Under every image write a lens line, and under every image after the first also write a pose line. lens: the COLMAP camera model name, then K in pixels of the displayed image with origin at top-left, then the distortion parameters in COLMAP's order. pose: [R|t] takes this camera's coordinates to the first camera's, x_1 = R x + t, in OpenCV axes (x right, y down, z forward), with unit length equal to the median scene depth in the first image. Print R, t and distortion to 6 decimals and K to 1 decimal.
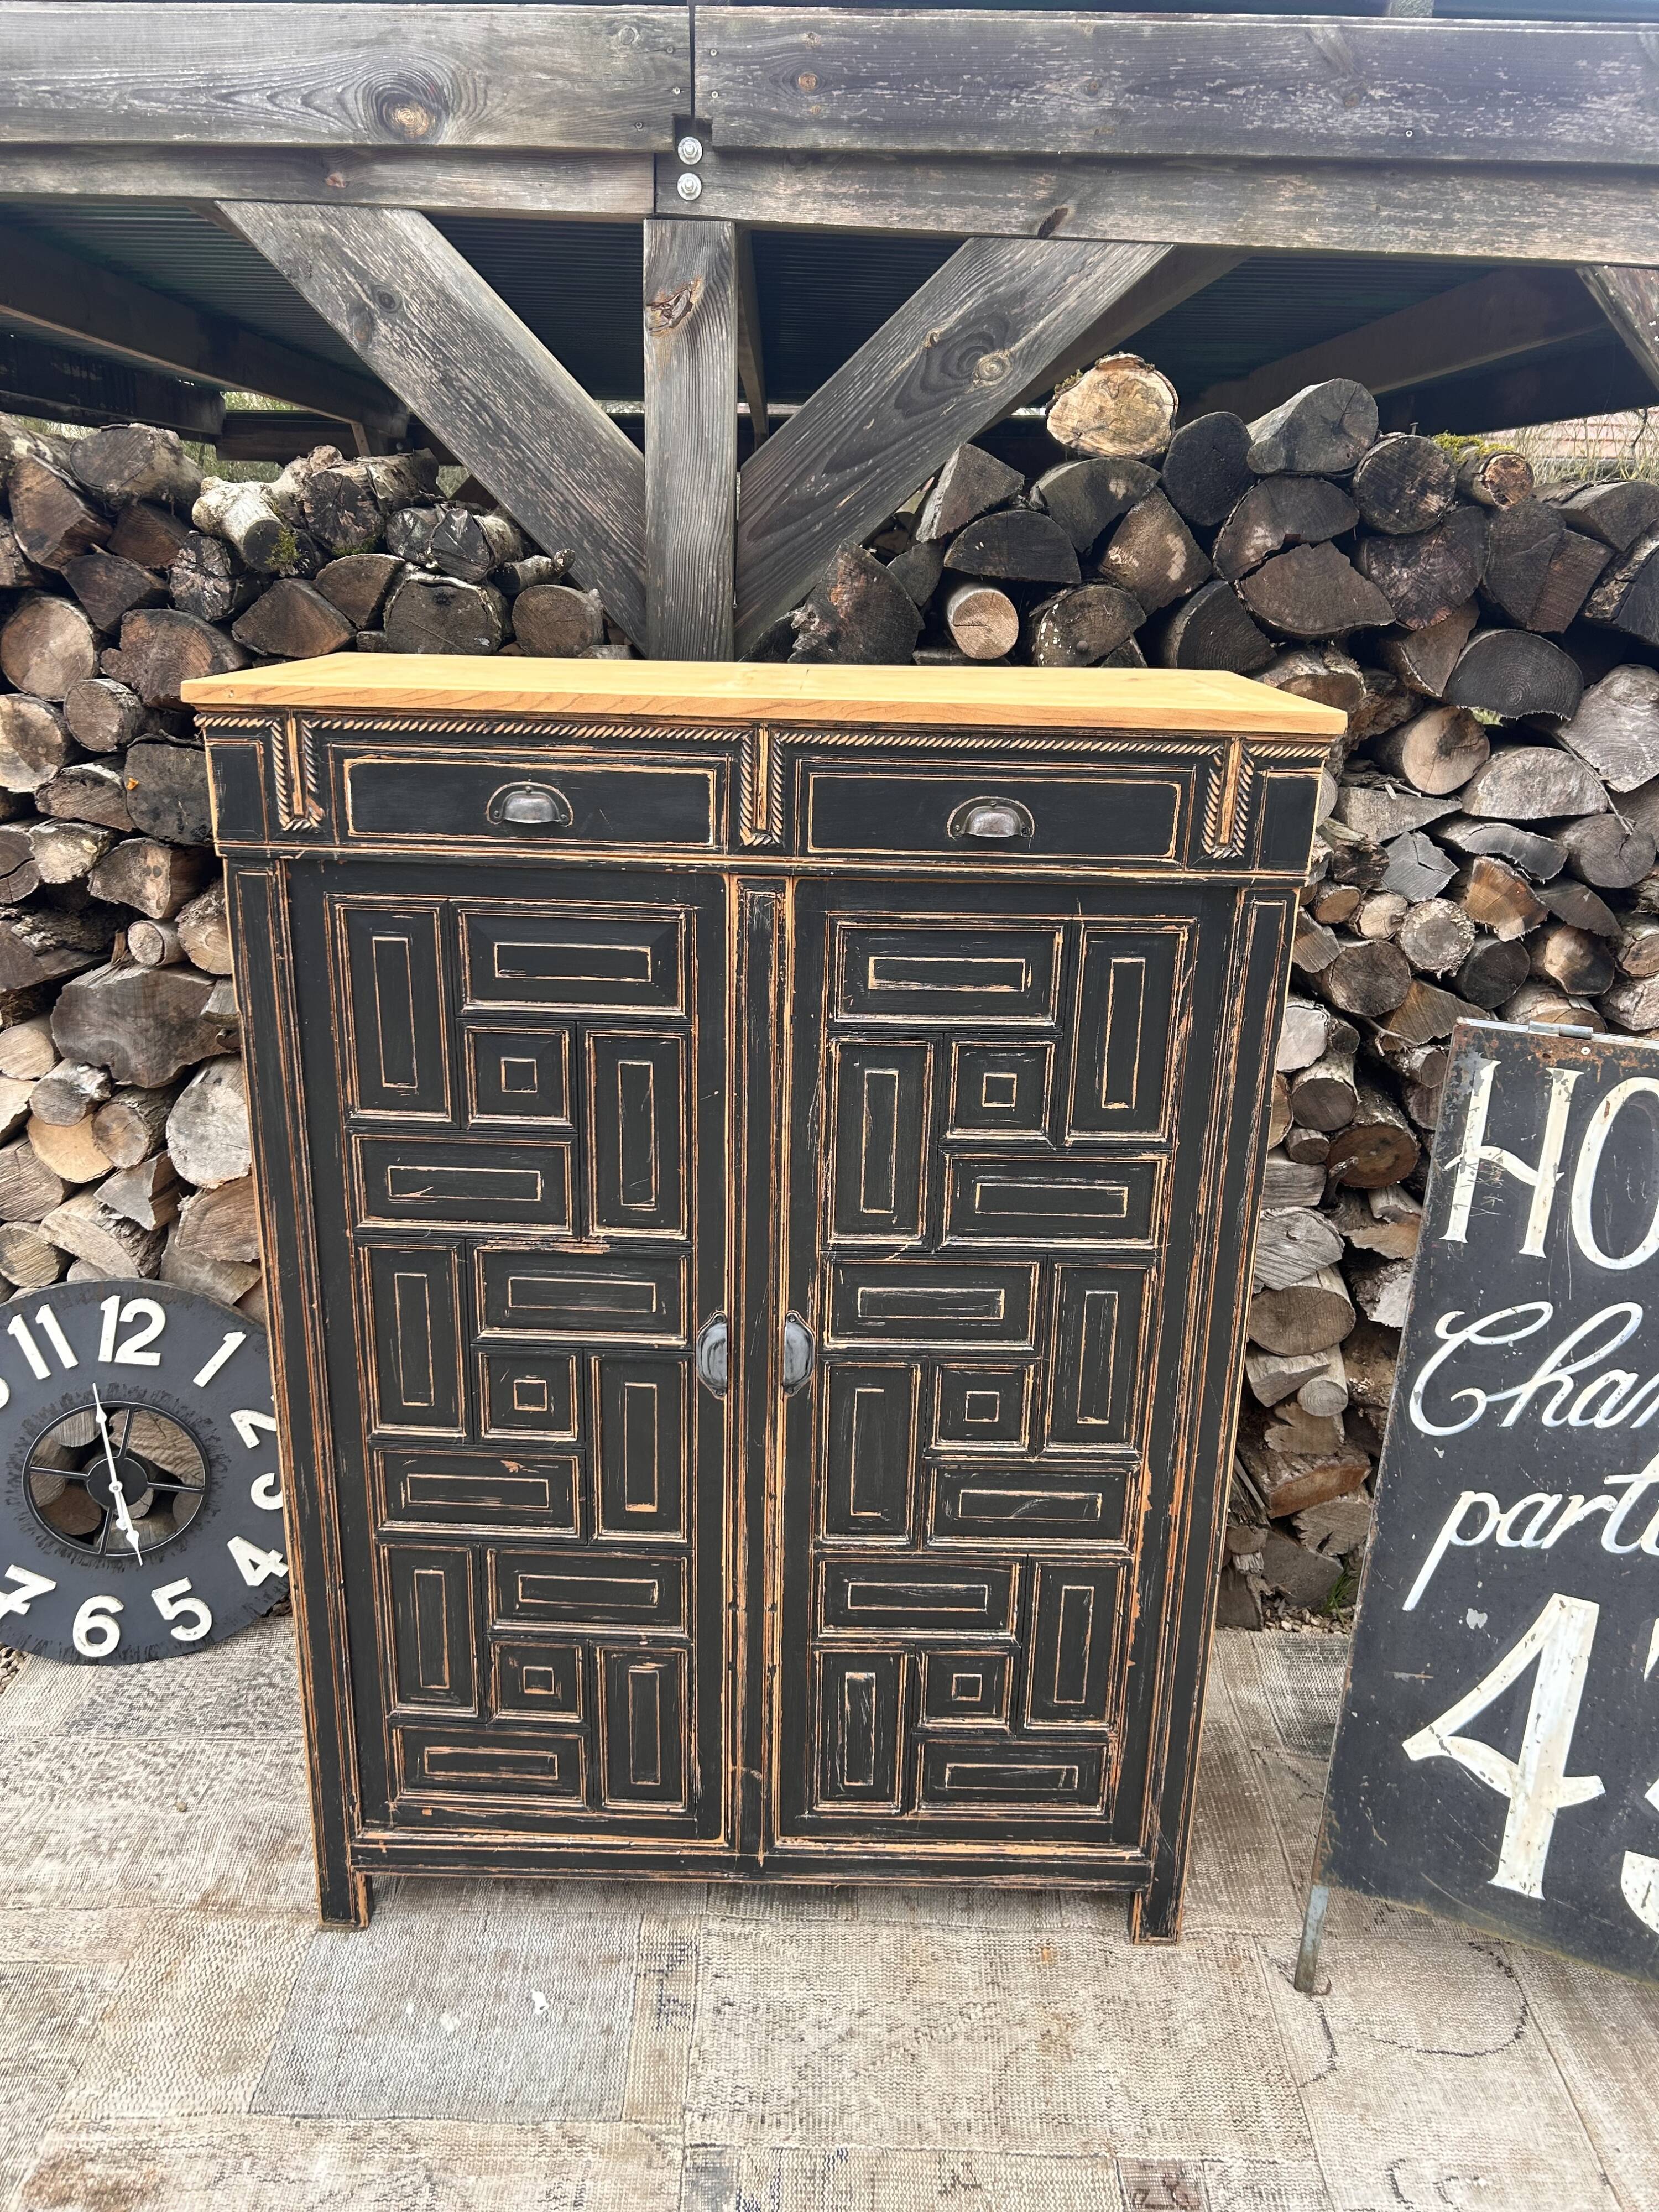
lens RADIAL K [[1661.6, 0, 824.6], [0, 1661.6, 1114.6], [0, 0, 1]] dist [0.033484, -0.034040]
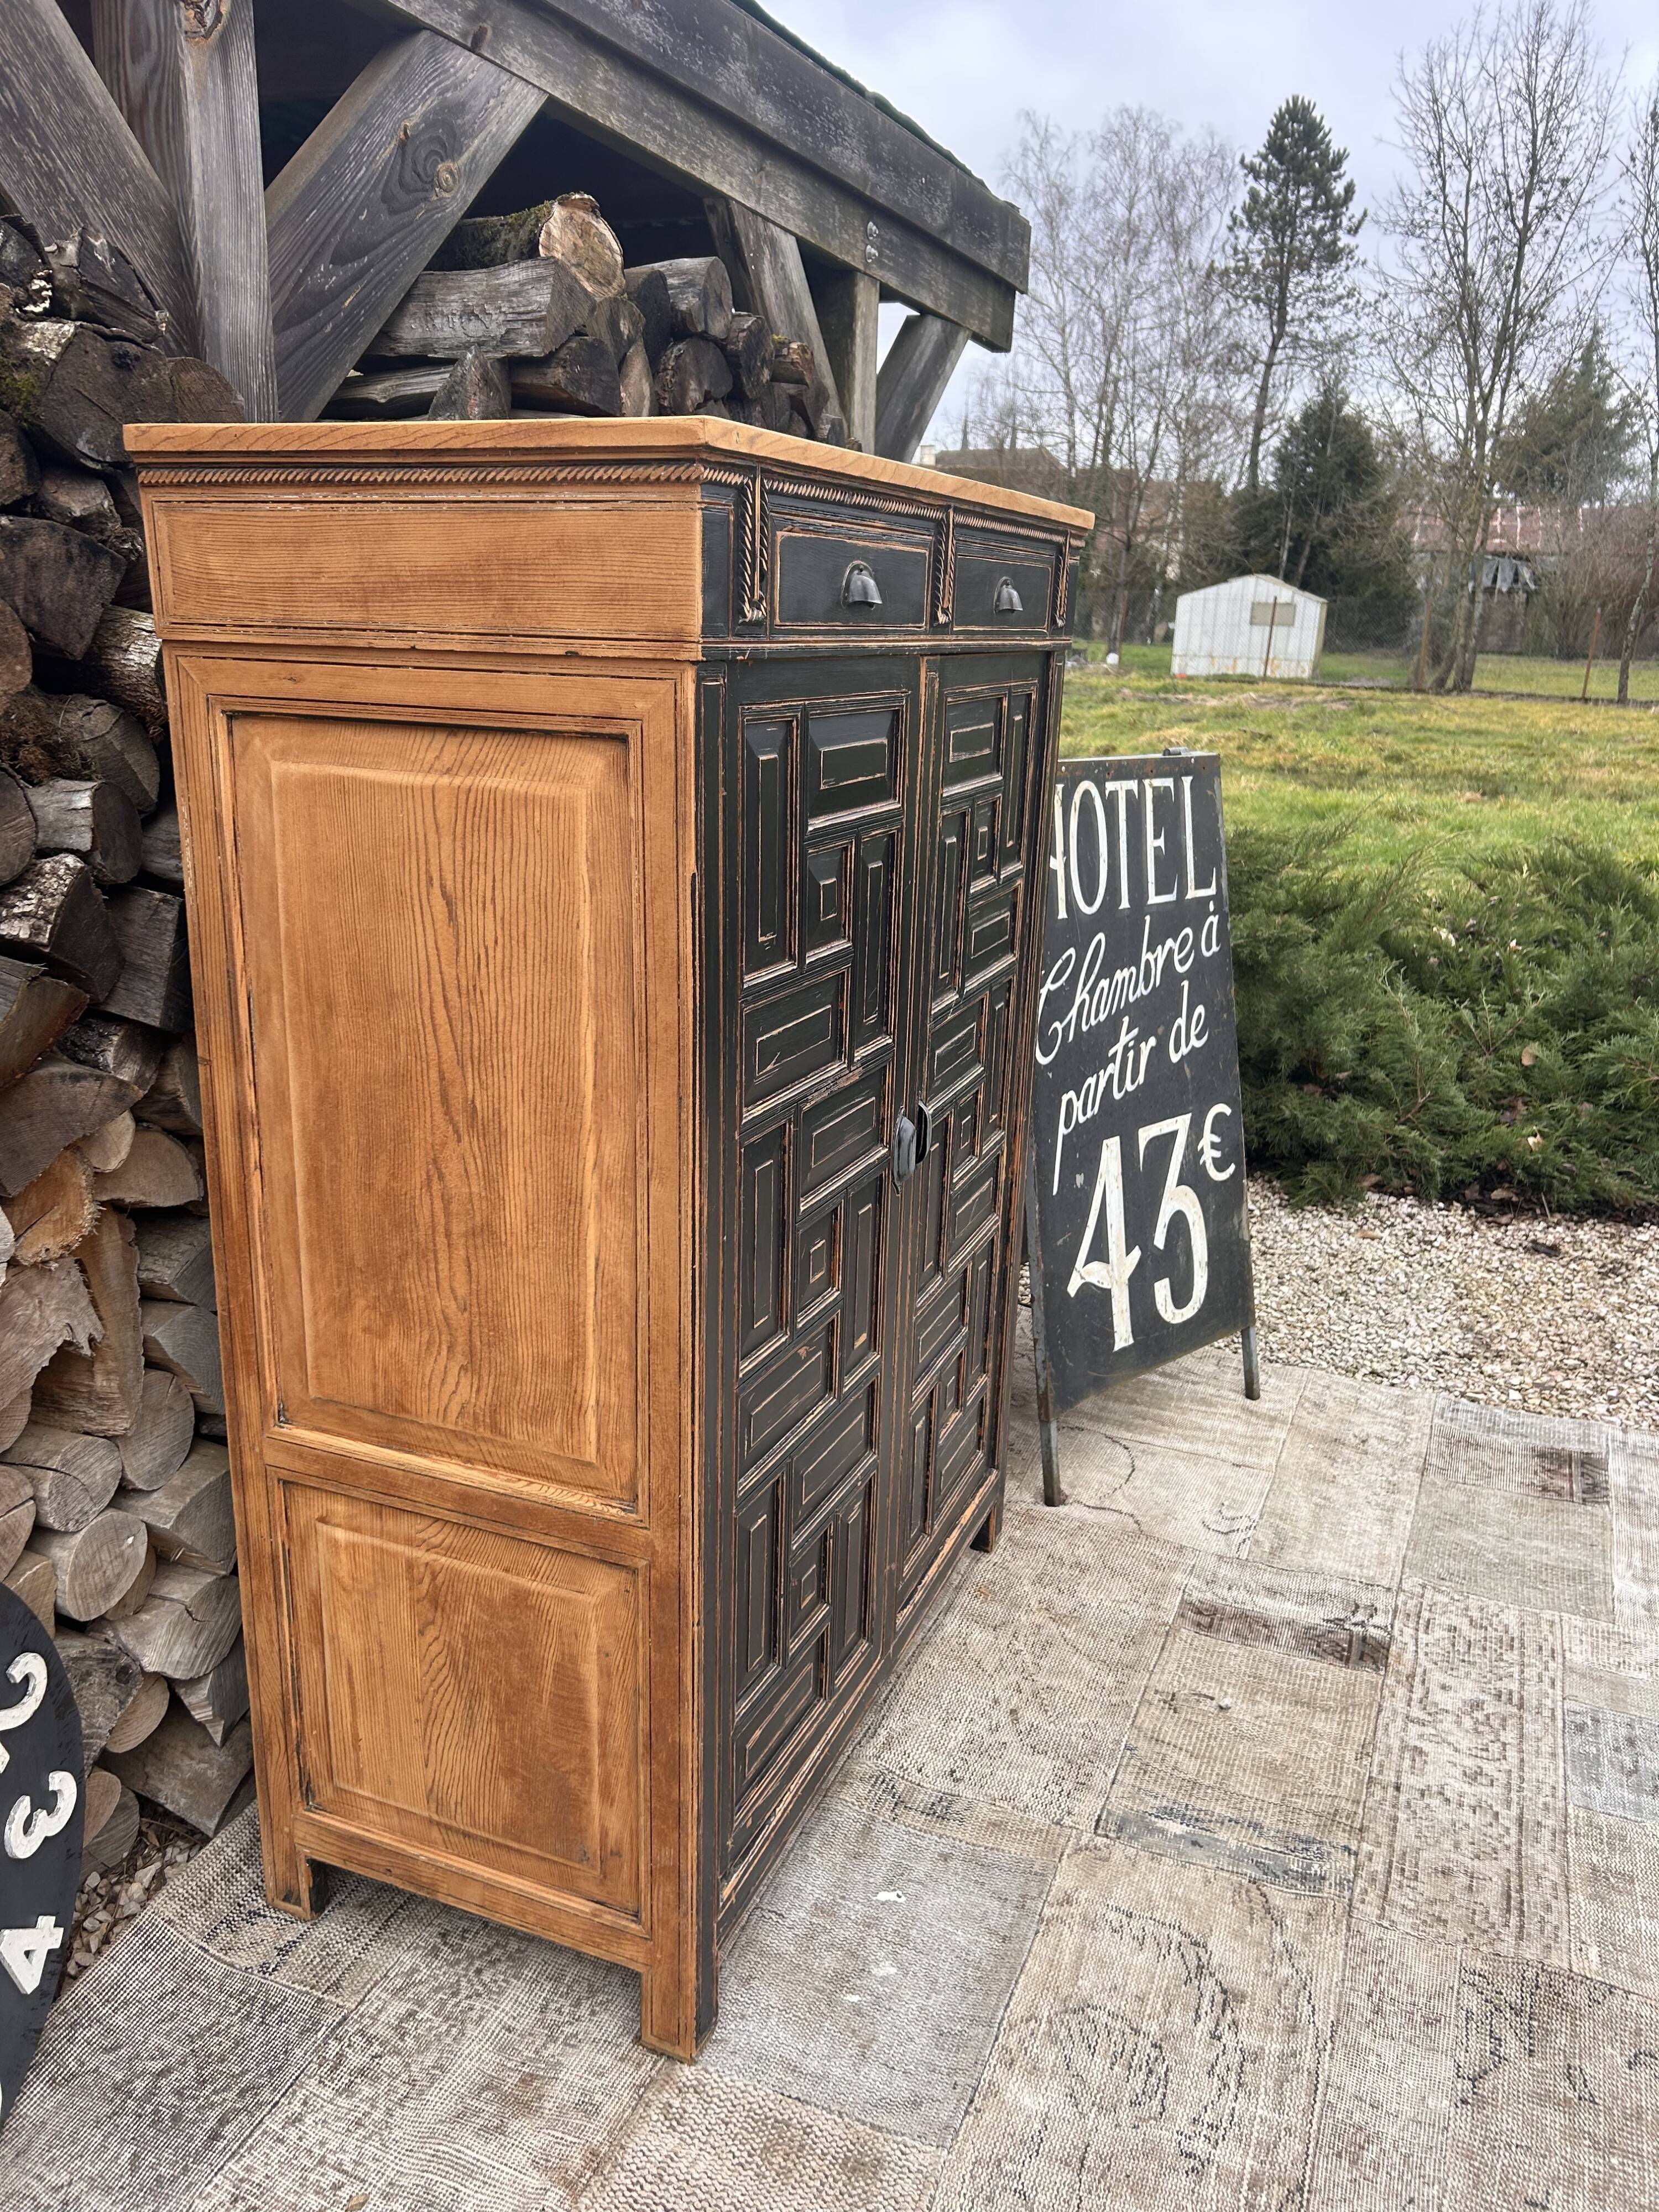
lens RADIAL K [[1656.6, 0, 841.6], [0, 1656.6, 1111.2], [0, 0, 1]] dist [0.054910, -0.066614]
pose [[0.368288, -0.280126, 0.886506, -0.882457], [0.275731, 0.943538, 0.183599, -0.067591], [-0.887883, 0.176820, 0.424733, 0.539971]]
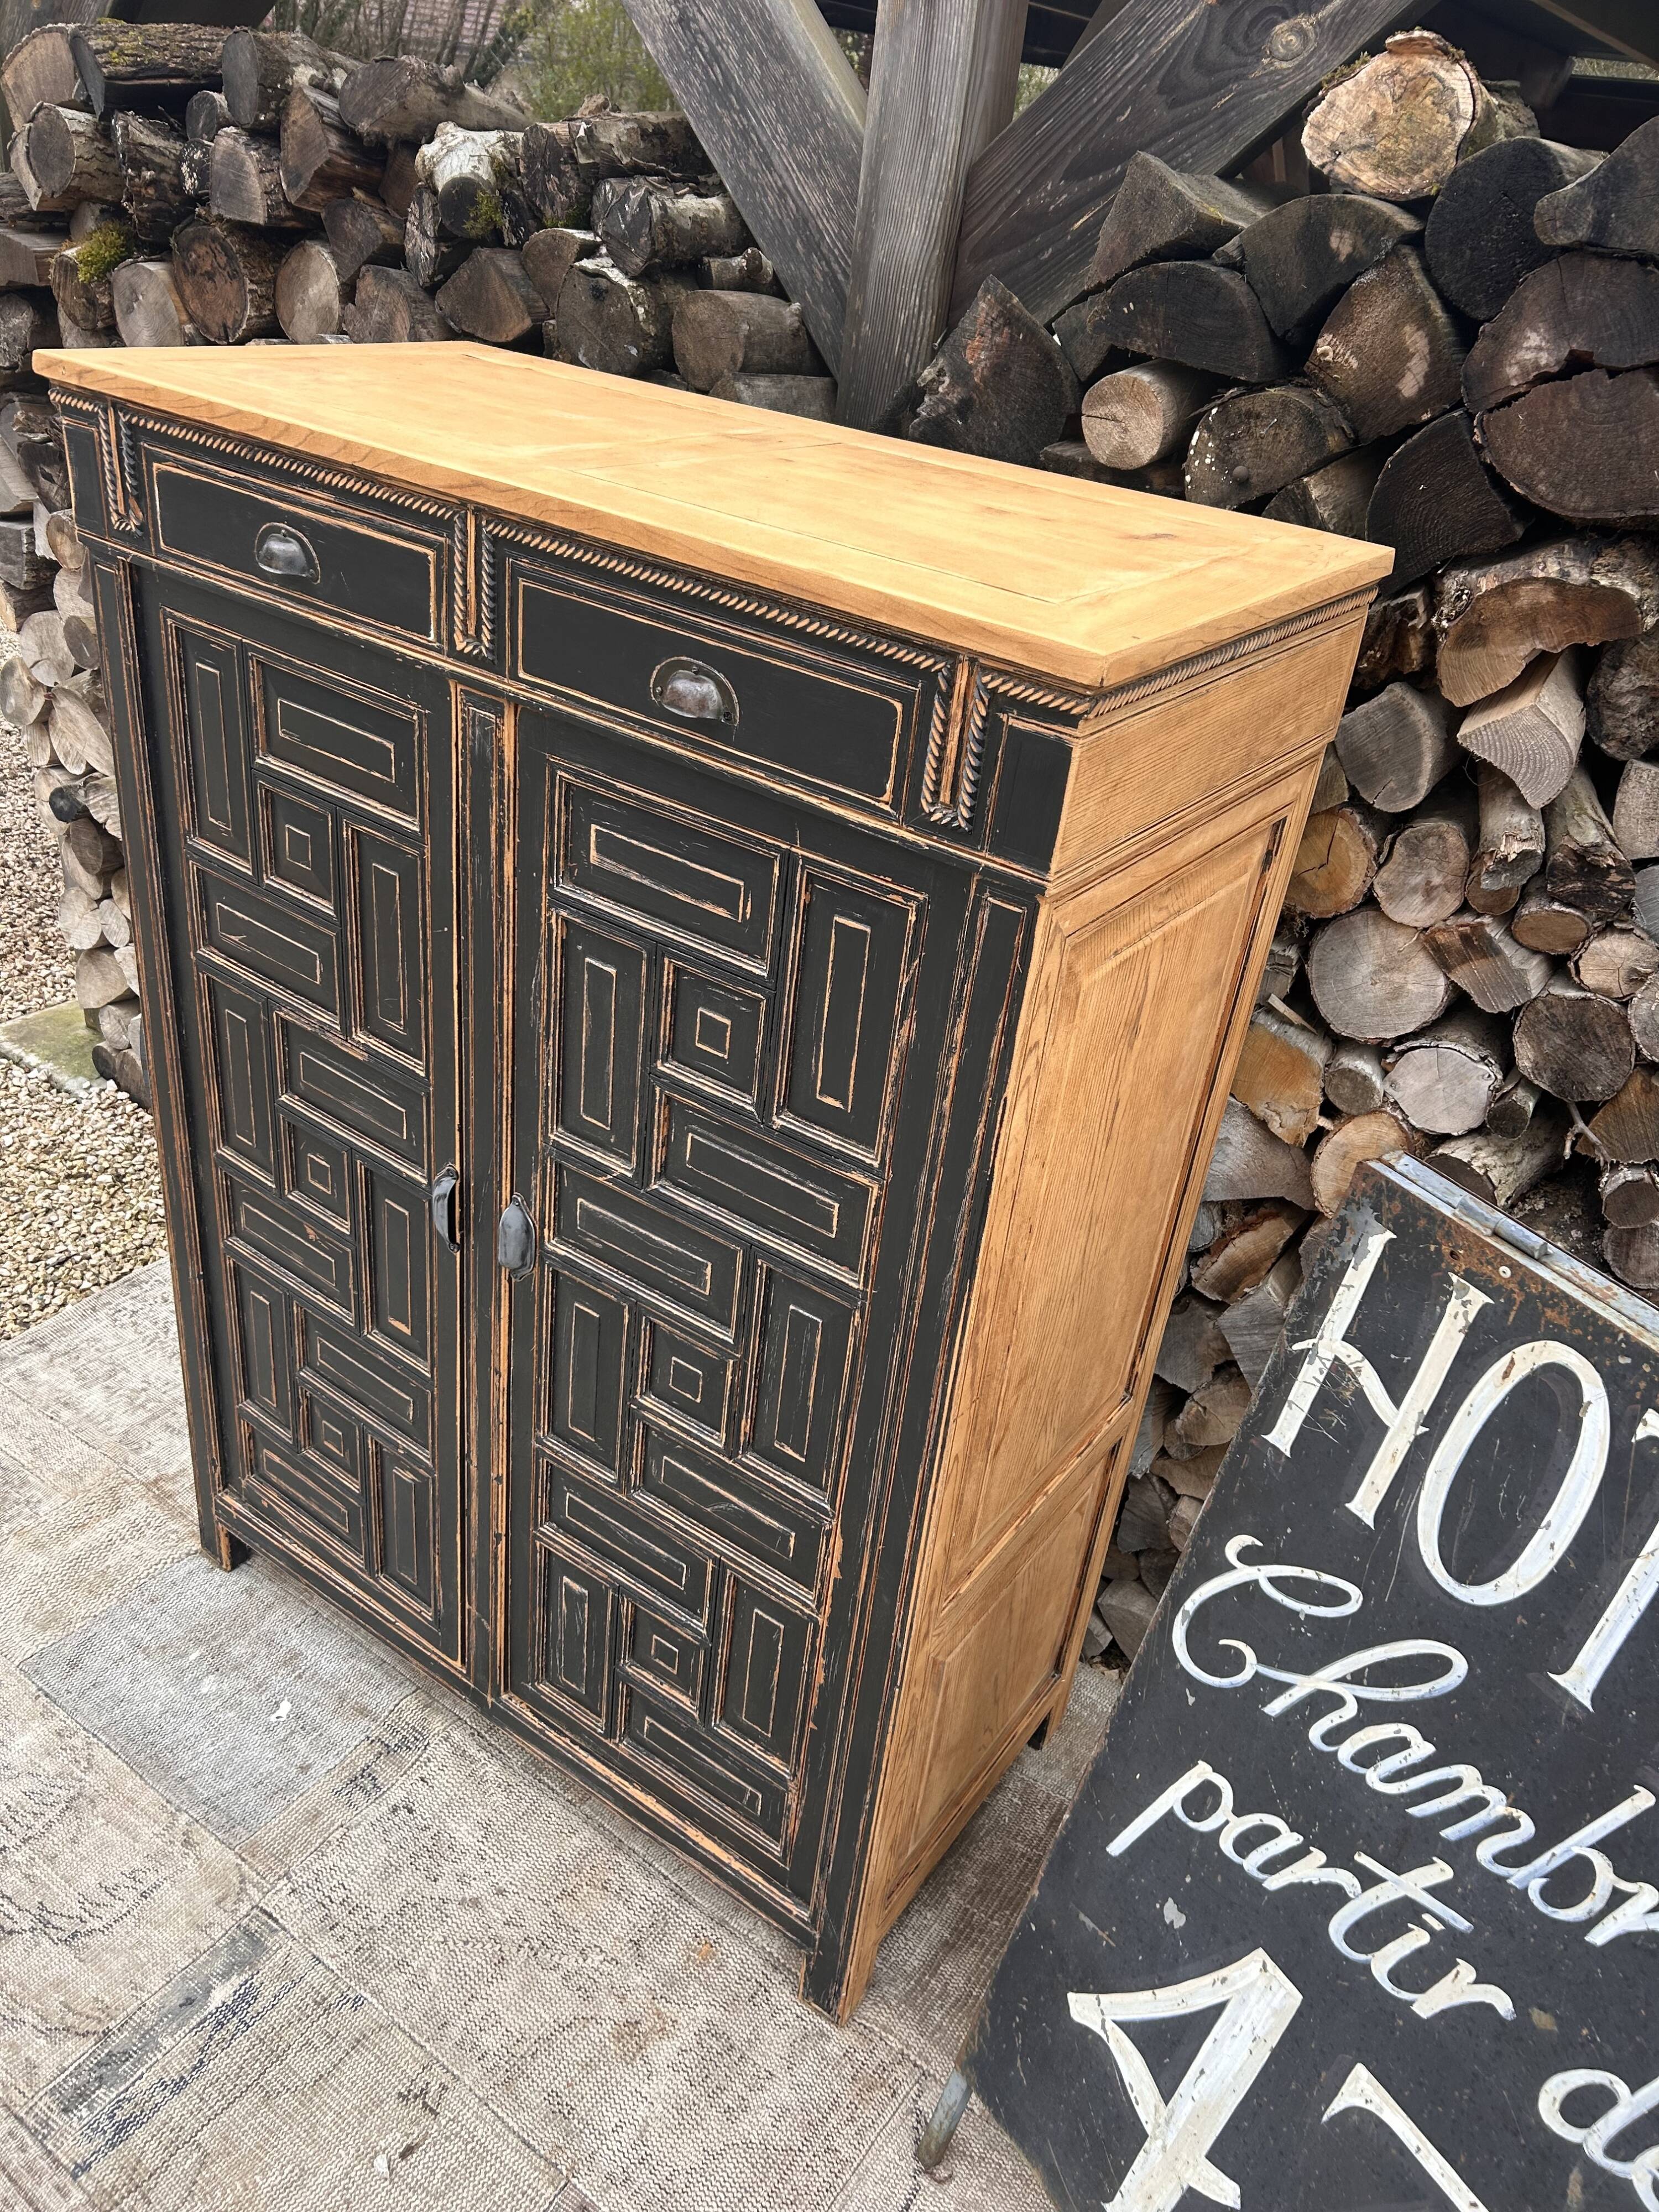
lens RADIAL K [[1659.2, 0, 842.7], [0, 1659.2, 1115.3], [0, 0, 1]] dist [0.048309, -0.056723]
pose [[0.822668, 0.346028, -0.451089, 0.457125], [-0.265537, 0.935446, 0.233306, -0.155191], [0.502700, -0.072152, 0.861445, 0.297934]]
